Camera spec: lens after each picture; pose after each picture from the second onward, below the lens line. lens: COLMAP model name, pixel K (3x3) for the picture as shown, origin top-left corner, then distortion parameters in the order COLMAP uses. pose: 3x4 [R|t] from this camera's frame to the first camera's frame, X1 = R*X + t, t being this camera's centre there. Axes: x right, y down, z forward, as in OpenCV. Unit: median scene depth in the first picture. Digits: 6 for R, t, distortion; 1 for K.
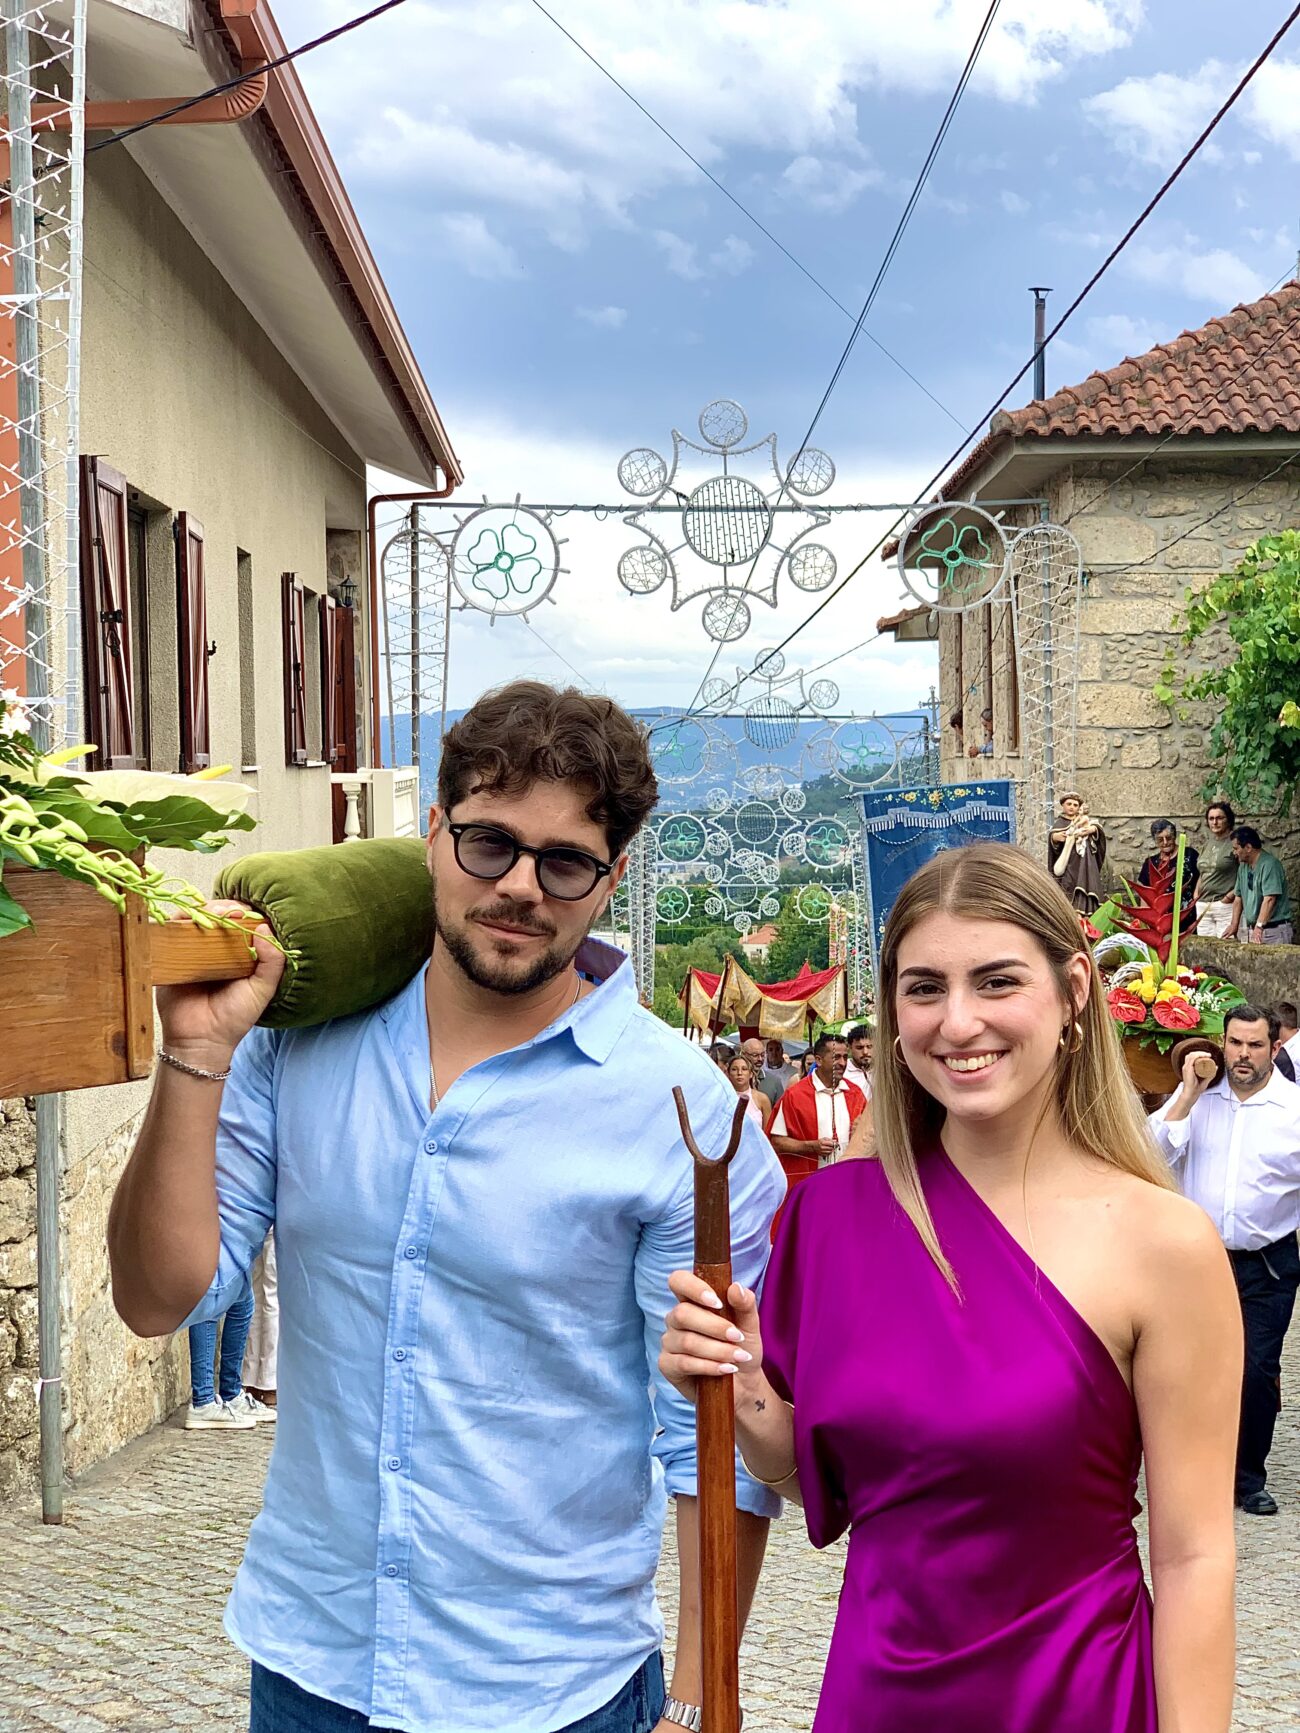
lens RADIAL K [[2593.4, 0, 655.3], [0, 2593.4, 863.2], [0, 0, 1]] dist [-0.098176, 1.864002]
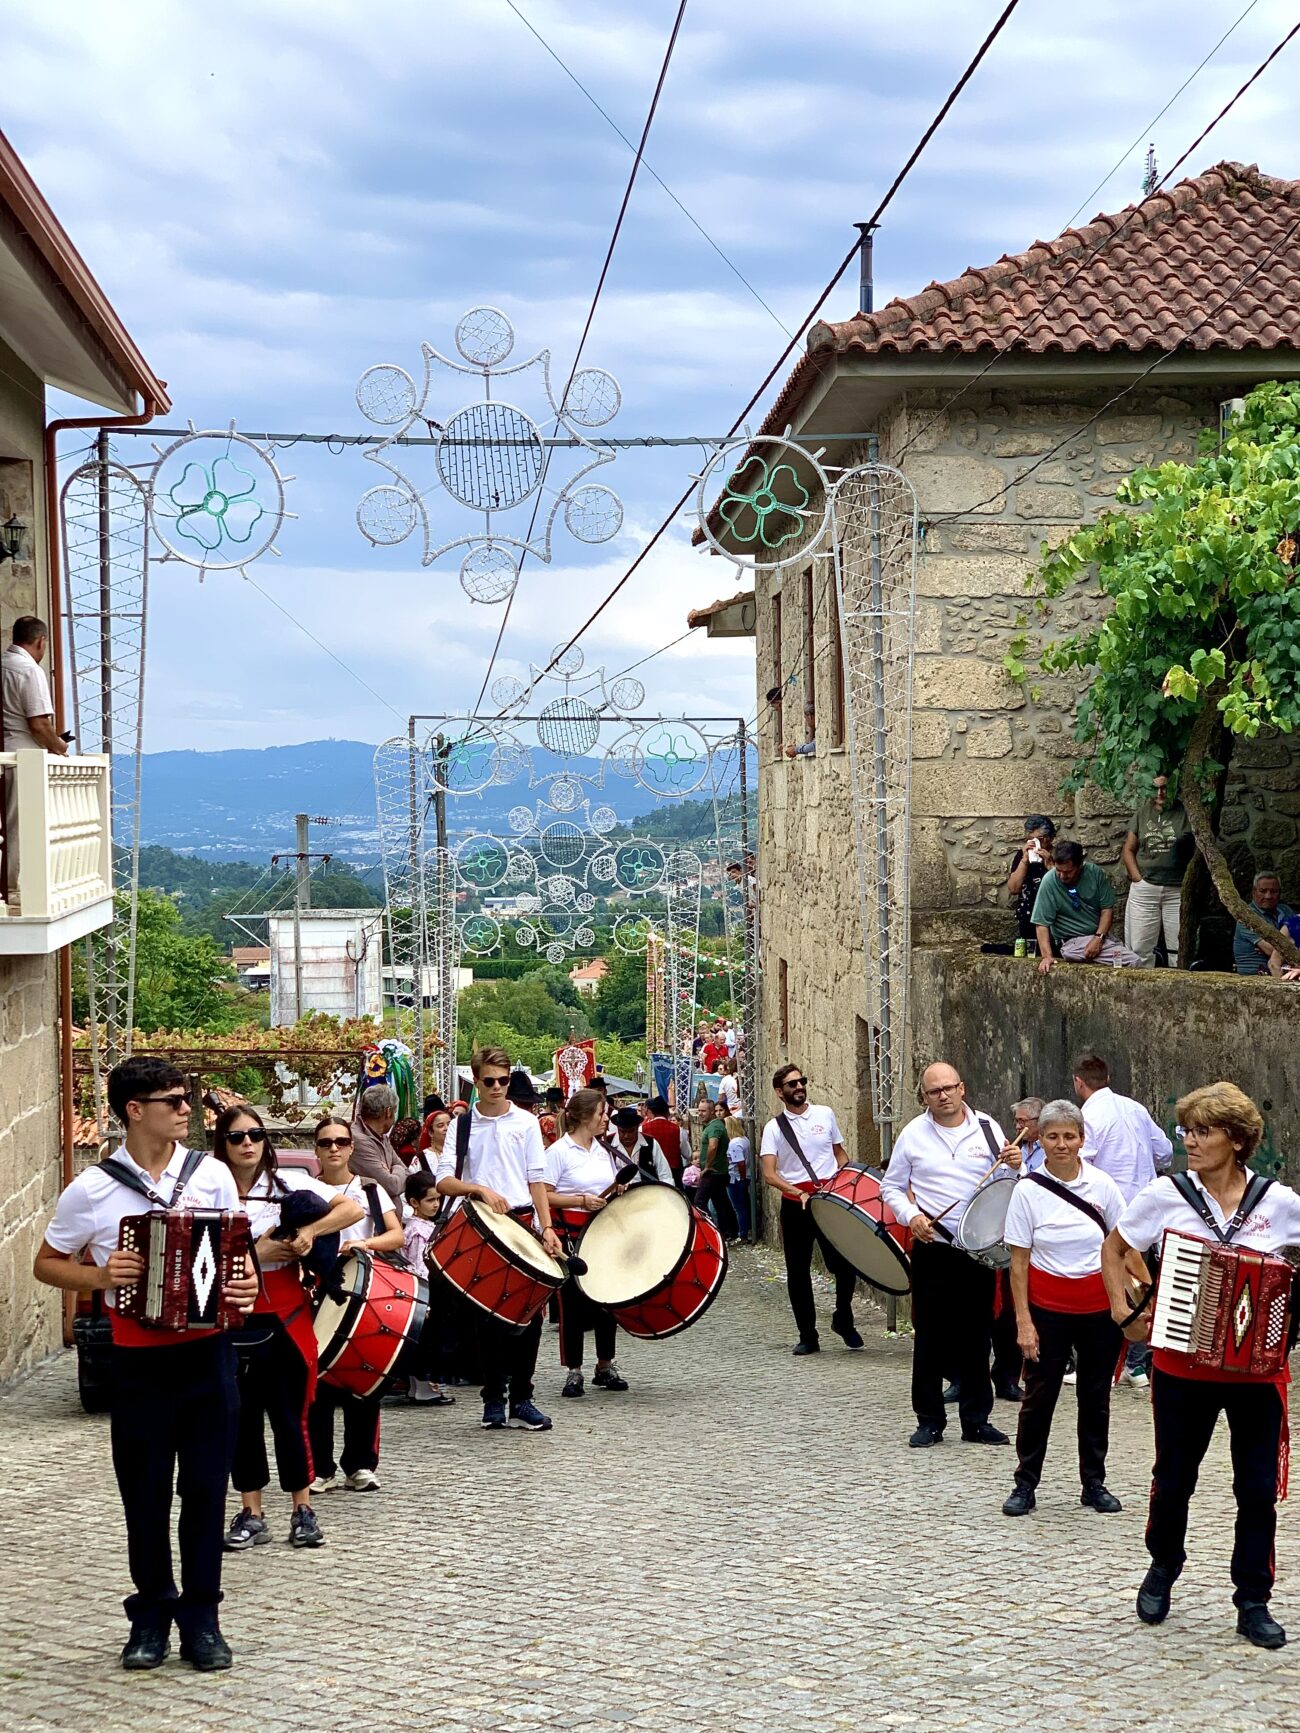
lens RADIAL K [[2571.1, 0, 647.4], [0, 2571.1, 867.5], [0, 0, 1]] dist [0.113001, -0.200029]
pose [[0.998110, -0.001377, 0.061436, 0.027137], [0.002117, 0.999926, -0.011981, 0.008120], [-0.061415, 0.012088, 0.998039, 0.181873]]
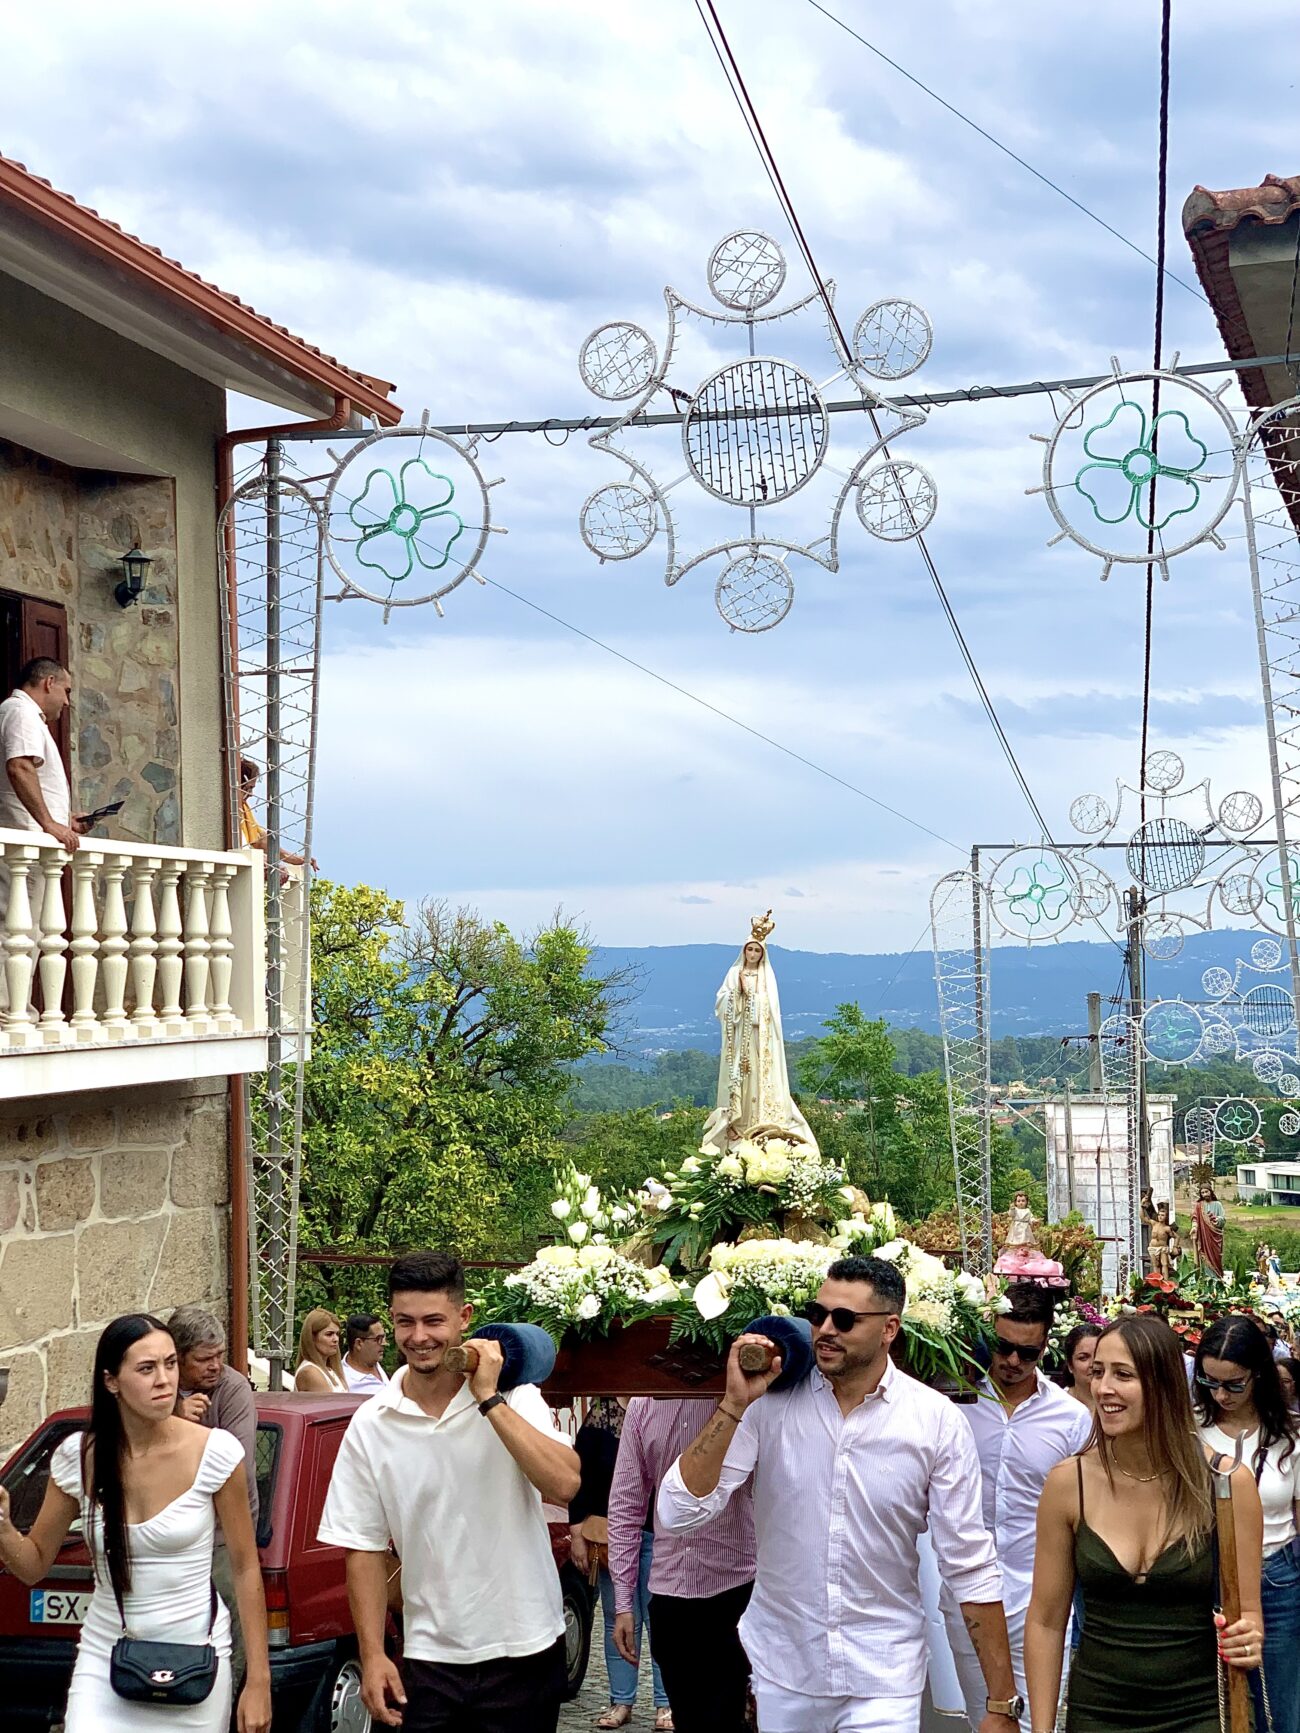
lens RADIAL K [[2561.3, 0, 663.1], [0, 2561.3, 863.5], [0, 0, 1]] dist [0.063337, 0.156995]
pose [[0.961212, -0.020858, -0.275021, 0.168181], [-0.003541, 0.996121, -0.087921, 0.019300], [0.275788, 0.085485, 0.957410, 0.435436]]
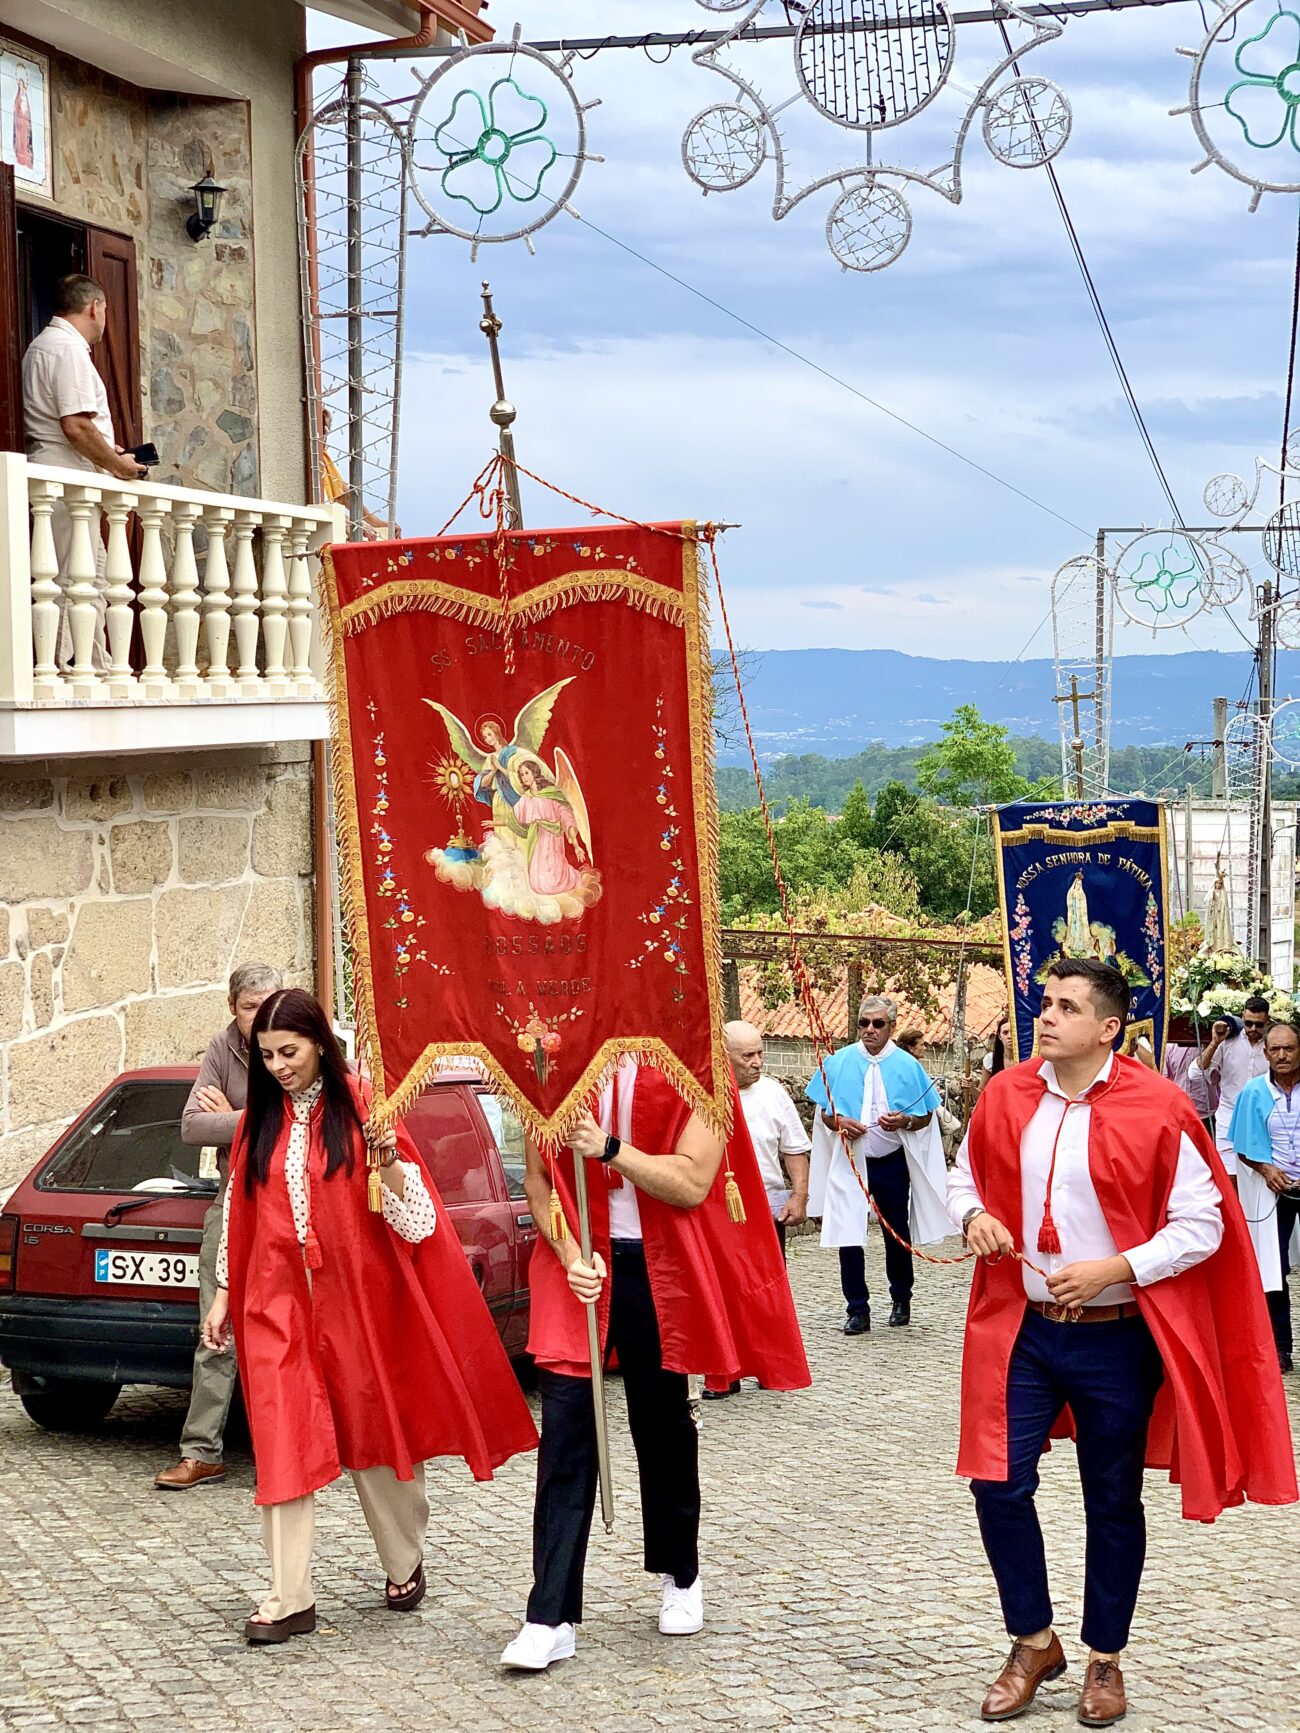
lens RADIAL K [[2559.0, 0, 638.9], [0, 2559.0, 899.8], [0, 0, 1]] dist [0.173622, -0.721882]
pose [[0.944516, 0.032748, -0.326828, 0.165230], [-0.020094, 0.998915, 0.042018, 0.026069], [0.327850, -0.033119, 0.944149, 0.462090]]
